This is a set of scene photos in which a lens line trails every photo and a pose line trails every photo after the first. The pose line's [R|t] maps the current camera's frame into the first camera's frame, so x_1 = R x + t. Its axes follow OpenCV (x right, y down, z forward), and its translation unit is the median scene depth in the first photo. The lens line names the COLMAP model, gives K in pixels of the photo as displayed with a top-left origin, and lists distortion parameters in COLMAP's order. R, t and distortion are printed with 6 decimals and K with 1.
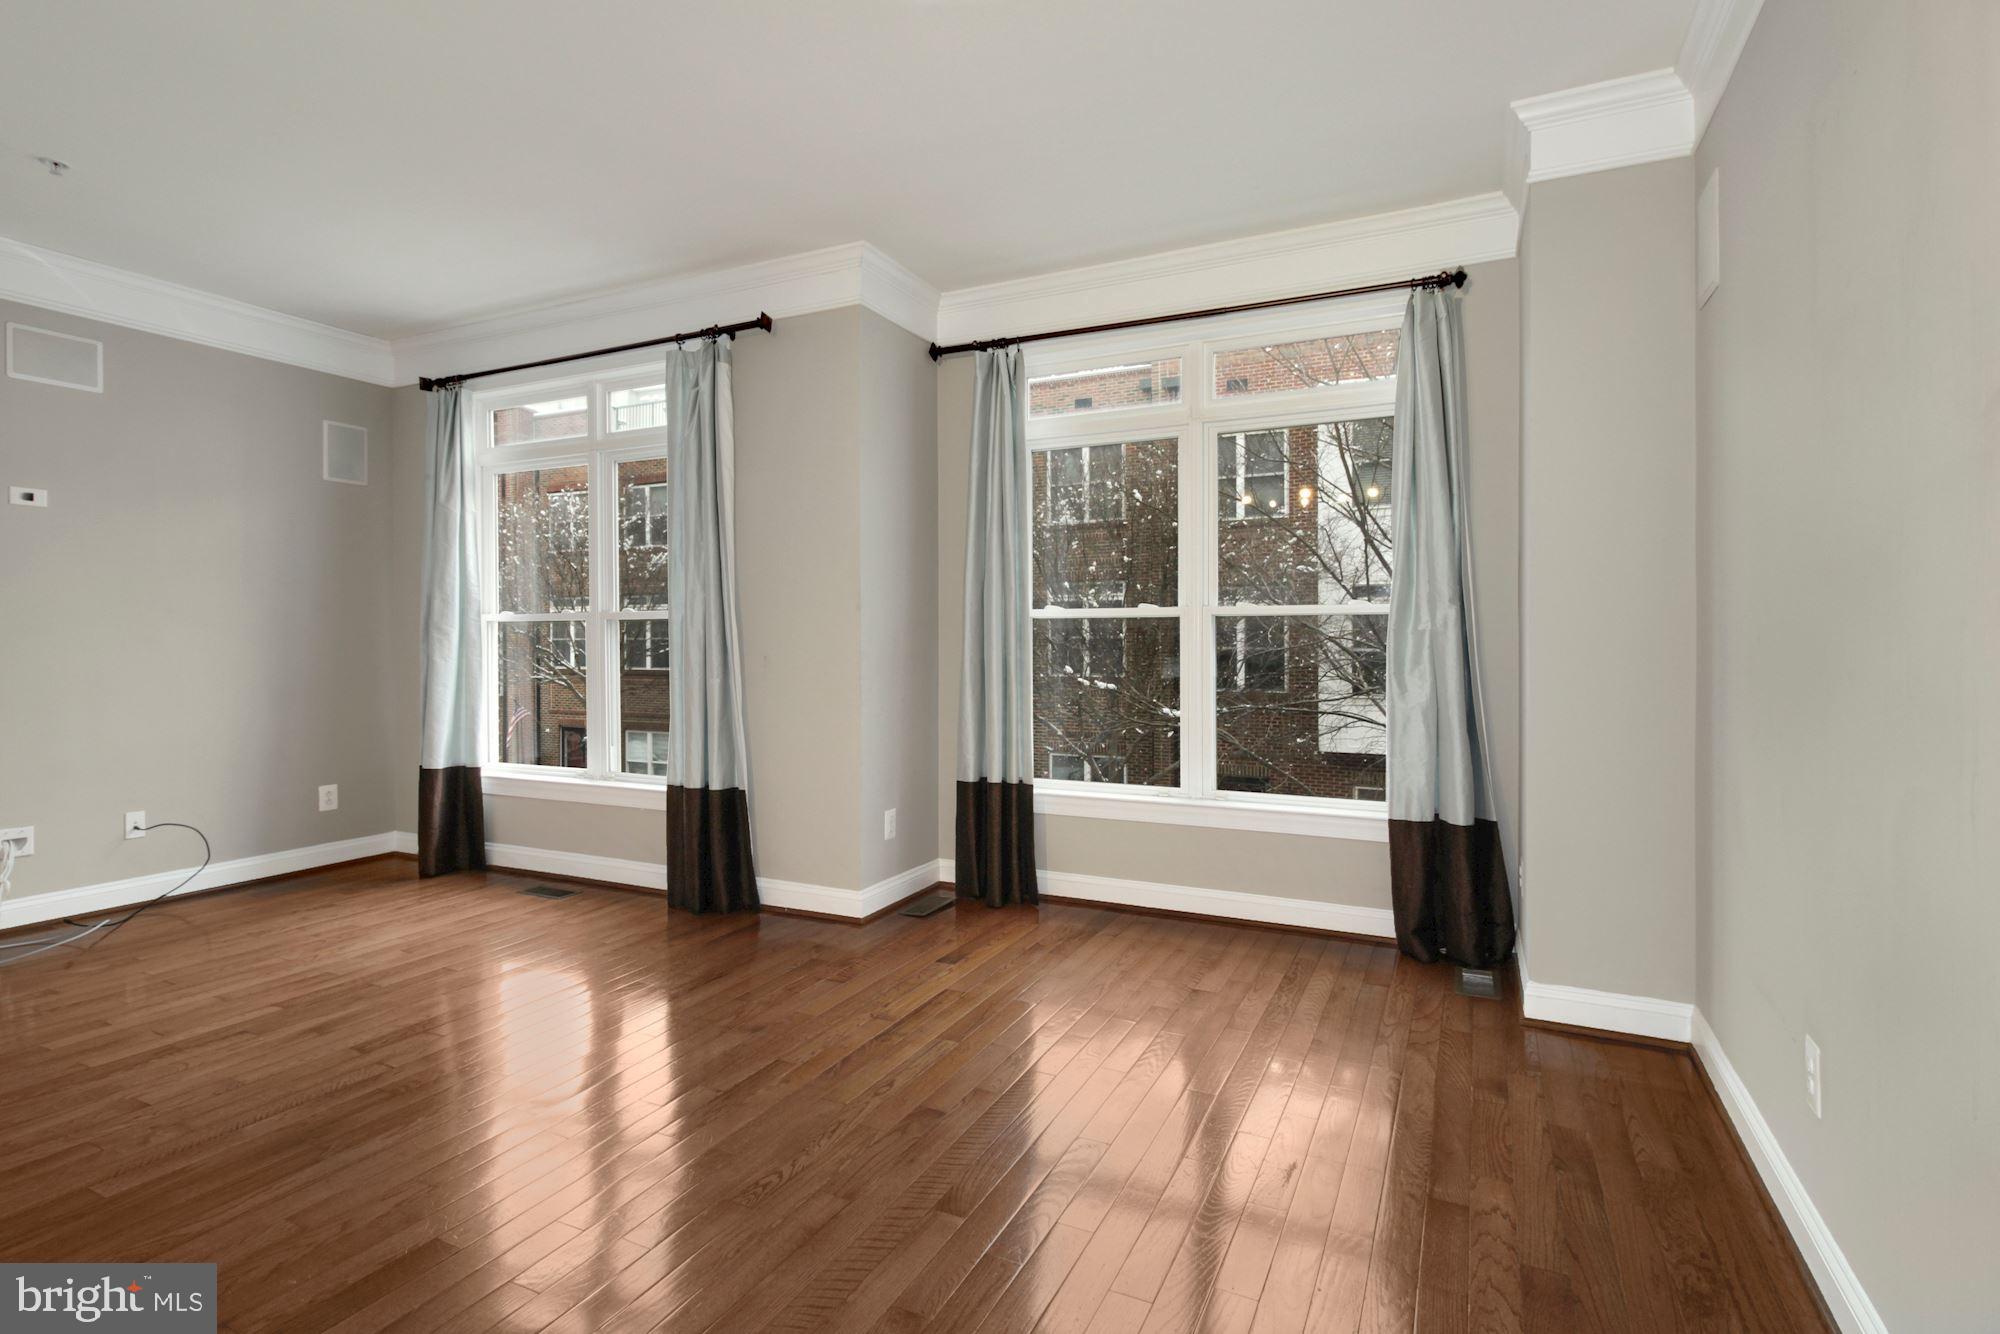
lens RADIAL K [[961.1, 0, 1005.3], [0, 961.1, 650.5], [0, 0, 1]] dist [-0.001718, -0.003098]
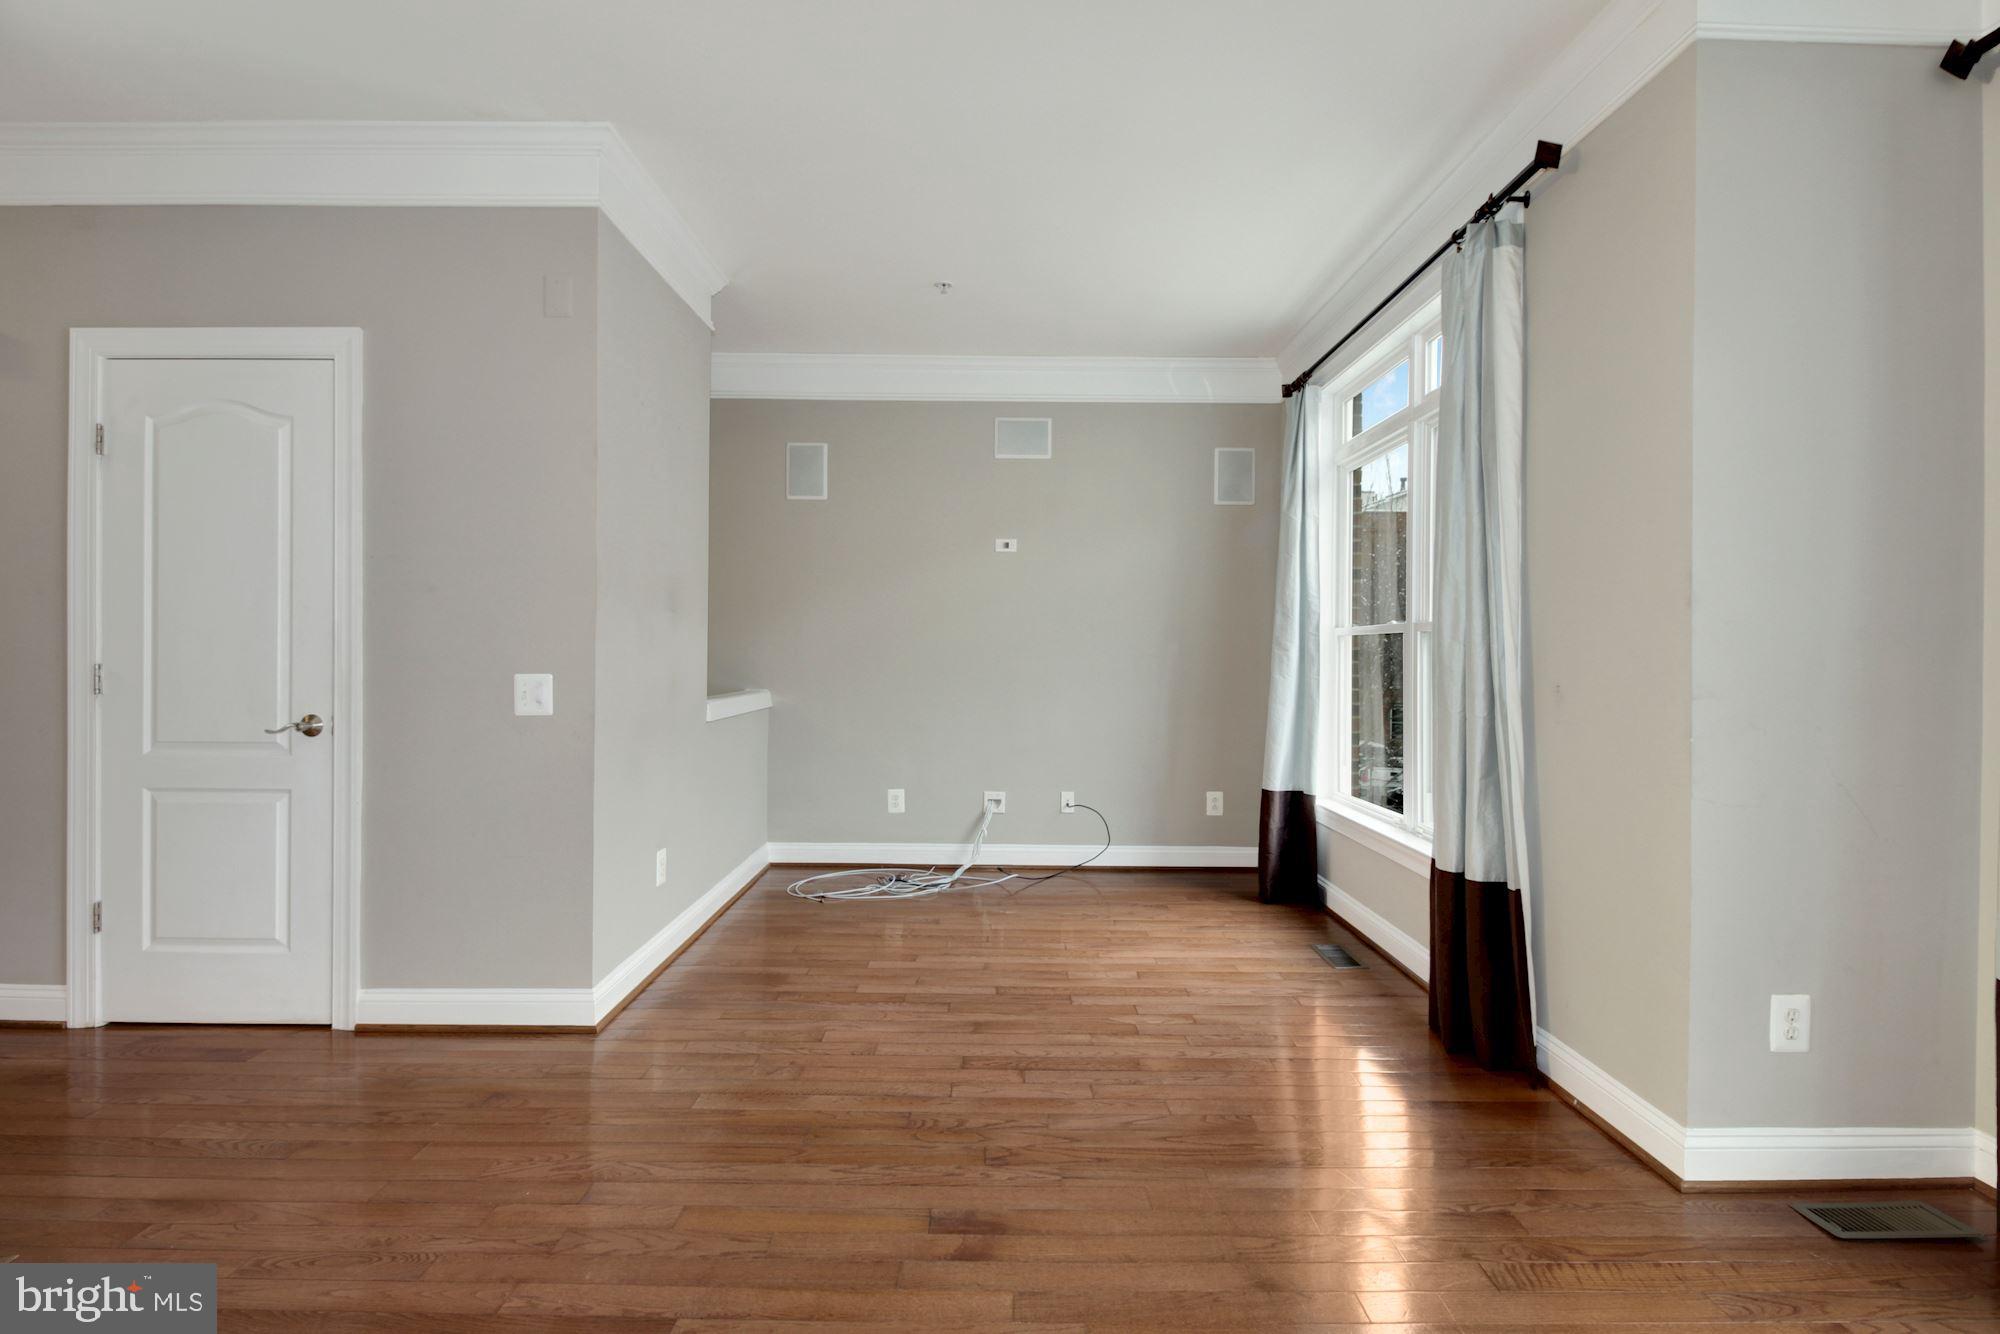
lens RADIAL K [[934.3, 0, 1004.9], [0, 934.3, 658.1], [0, 0, 1]] dist [0.005833, -0.005422]
pose [[0.434544, 0.012561, -0.900563, 0.150047], [-0.022375, 0.999745, 0.003148, -0.006719], [0.900373, 0.018782, 0.434714, 0.415147]]
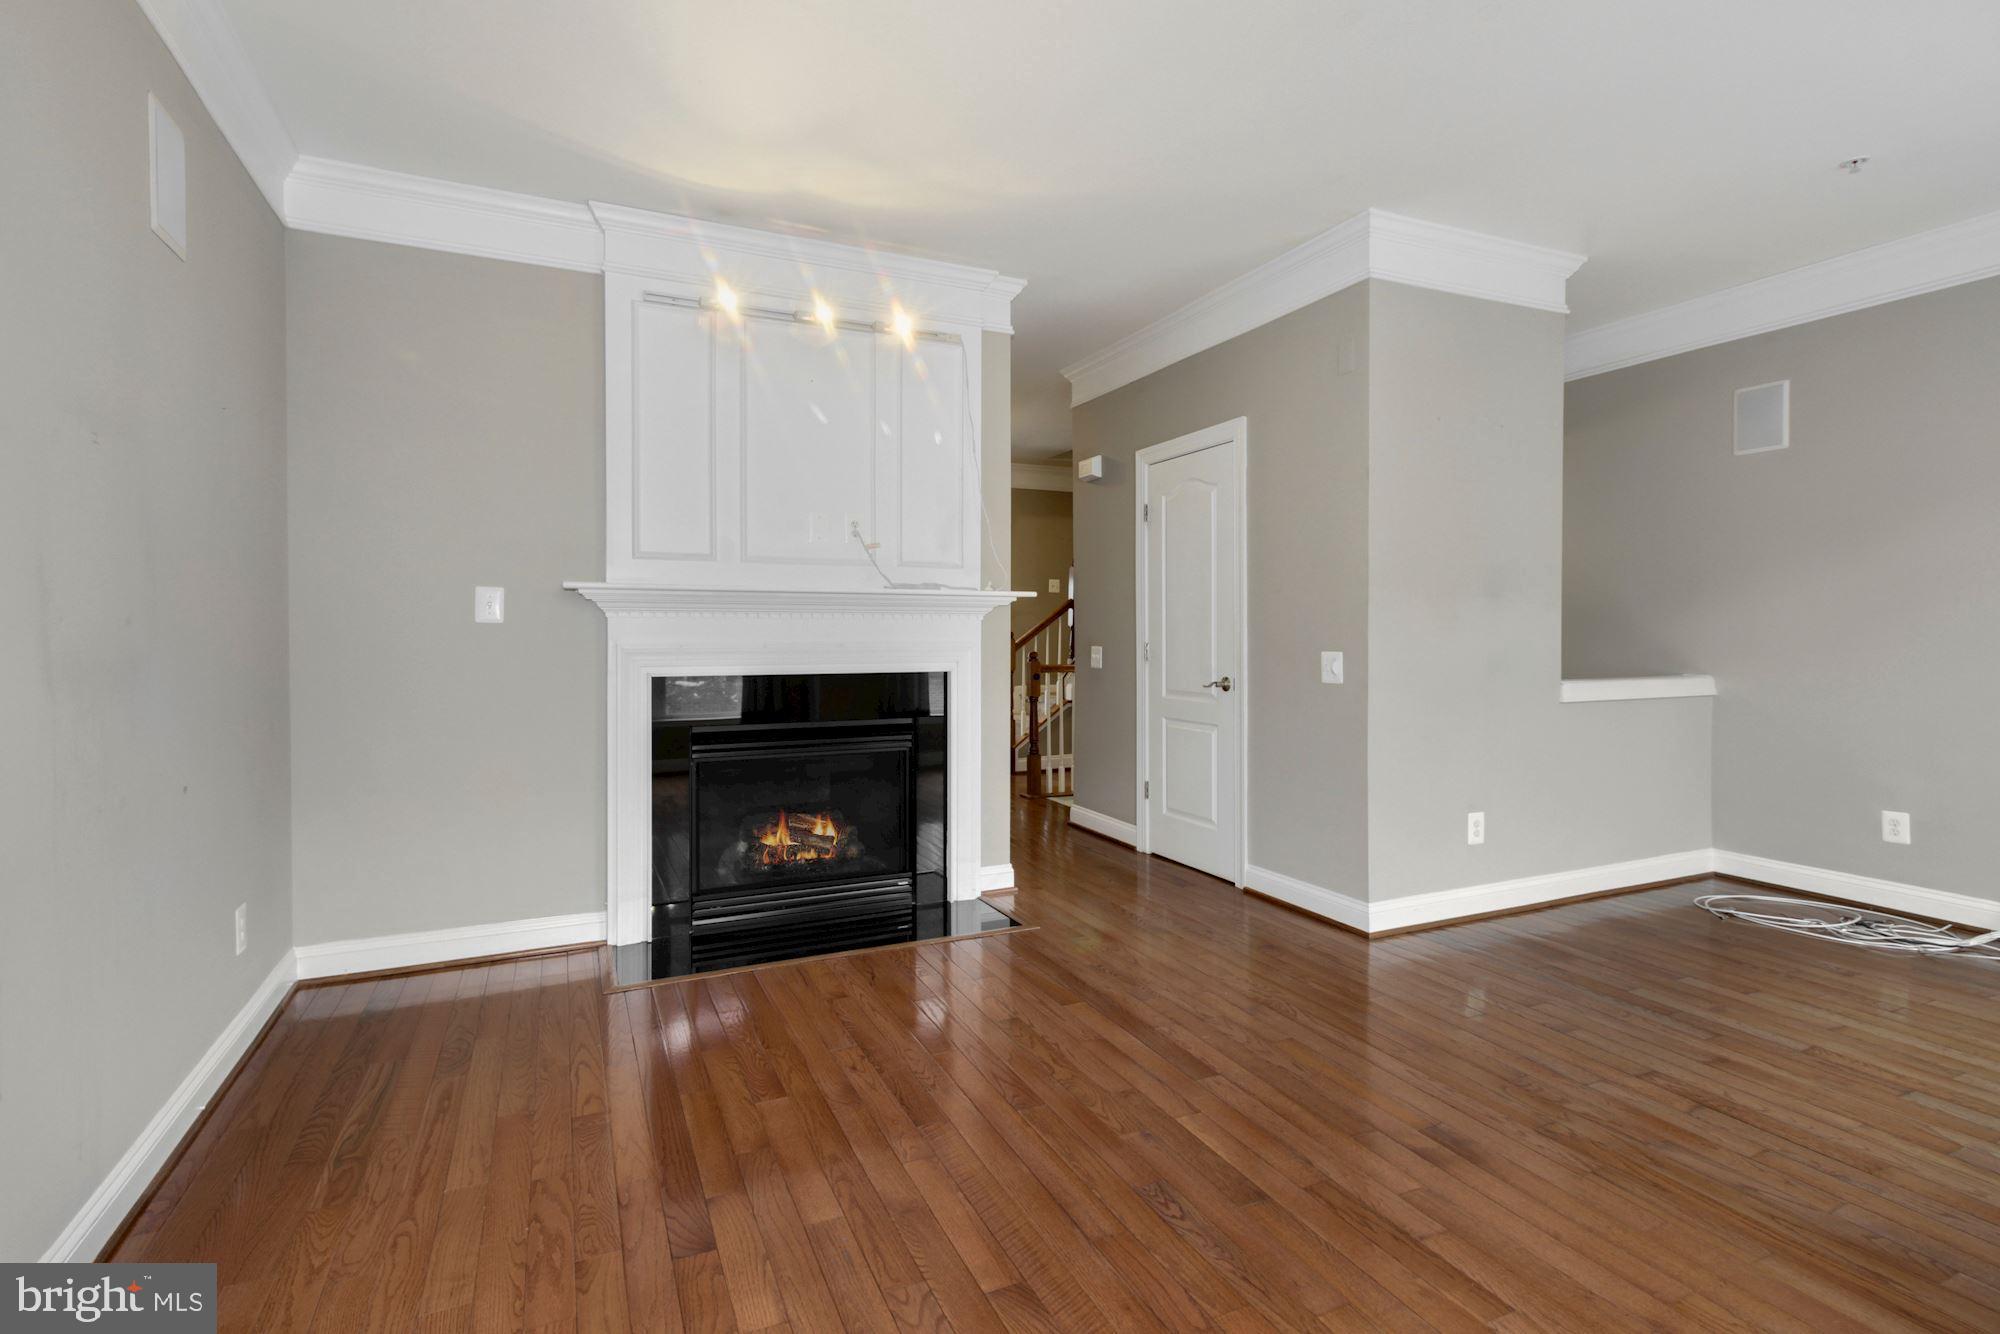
lens RADIAL K [[961.1, 0, 992.8], [0, 961.1, 650.5], [0, 0, 1]] dist [-0.001718, -0.003098]
pose [[-0.647711, 0.019511, -0.761637, 0.298857], [-0.006356, 0.999499, 0.031010, -0.012690], [0.761860, 0.024926, -0.647262, 0.759323]]
